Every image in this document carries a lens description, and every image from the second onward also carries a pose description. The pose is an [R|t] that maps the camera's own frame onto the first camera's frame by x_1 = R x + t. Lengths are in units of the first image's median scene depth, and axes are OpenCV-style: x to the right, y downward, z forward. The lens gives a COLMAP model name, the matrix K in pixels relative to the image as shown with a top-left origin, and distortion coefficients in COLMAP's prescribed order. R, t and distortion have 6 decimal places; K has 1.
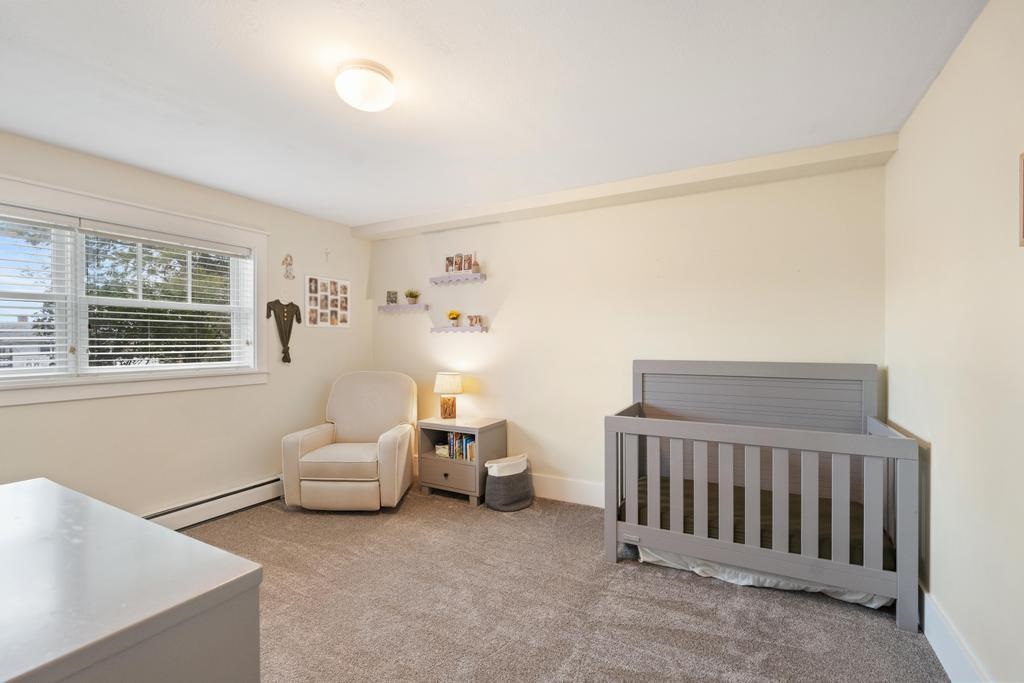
lens RADIAL K [[458.5, 0, 510.3], [0, 458.5, 342.3], [0, 0, 1]] dist [-0.000734, -0.000754]
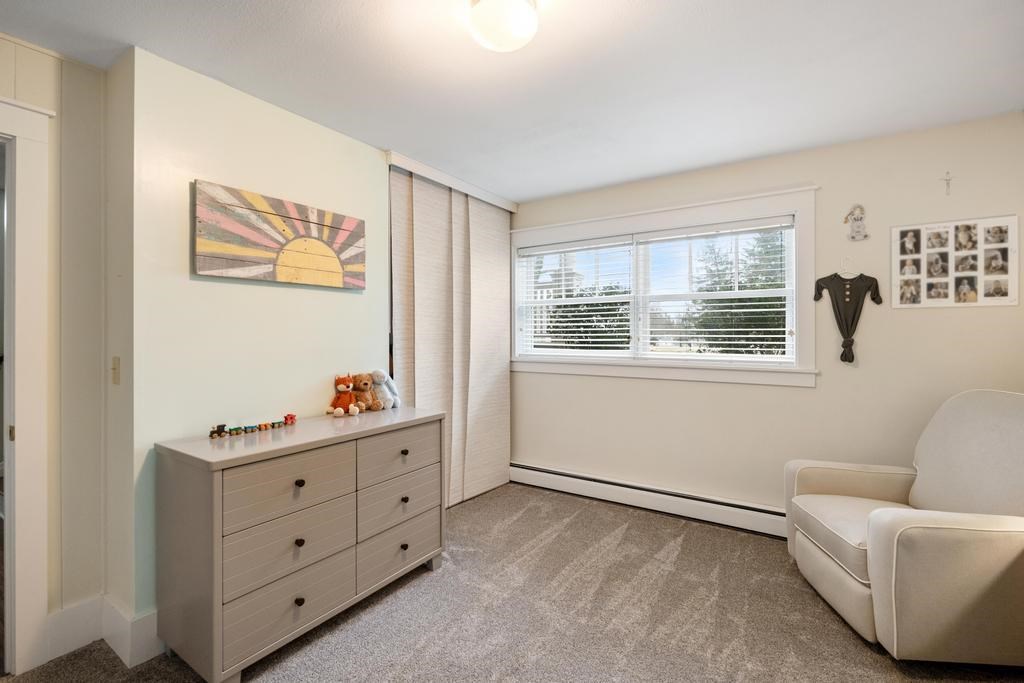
lens RADIAL K [[458.5, 0, 505.0], [0, 458.5, 333.1], [0, 0, 1]] dist [-0.000734, -0.000754]
pose [[-0.087356, 0.002941, -0.996173, 0.244633], [-0.003865, 0.999987, 0.003291, 0.000352], [0.996170, 0.004138, -0.087344, 0.525947]]
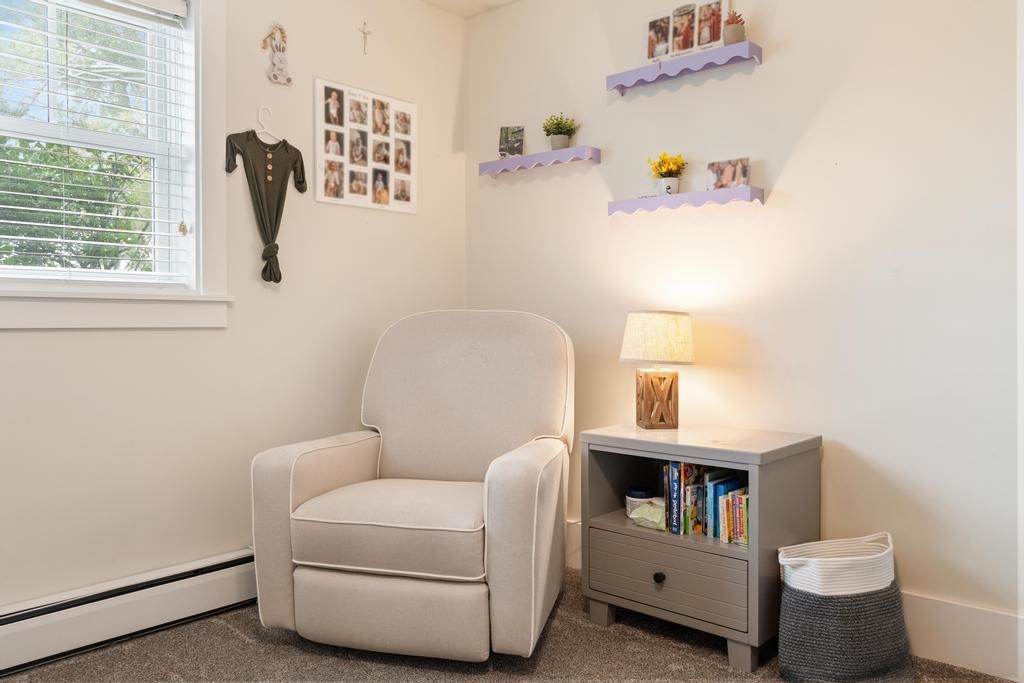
lens RADIAL K [[800.5, 0, 511.1], [0, 800.5, 337.0], [0, 0, 1]] dist [0.005666, -0.004381]
pose [[0.975319, 0.008855, -0.220623, -0.108597], [-0.005026, 0.999827, 0.017909, 0.078454], [0.220743, -0.016358, 0.975195, 0.321817]]
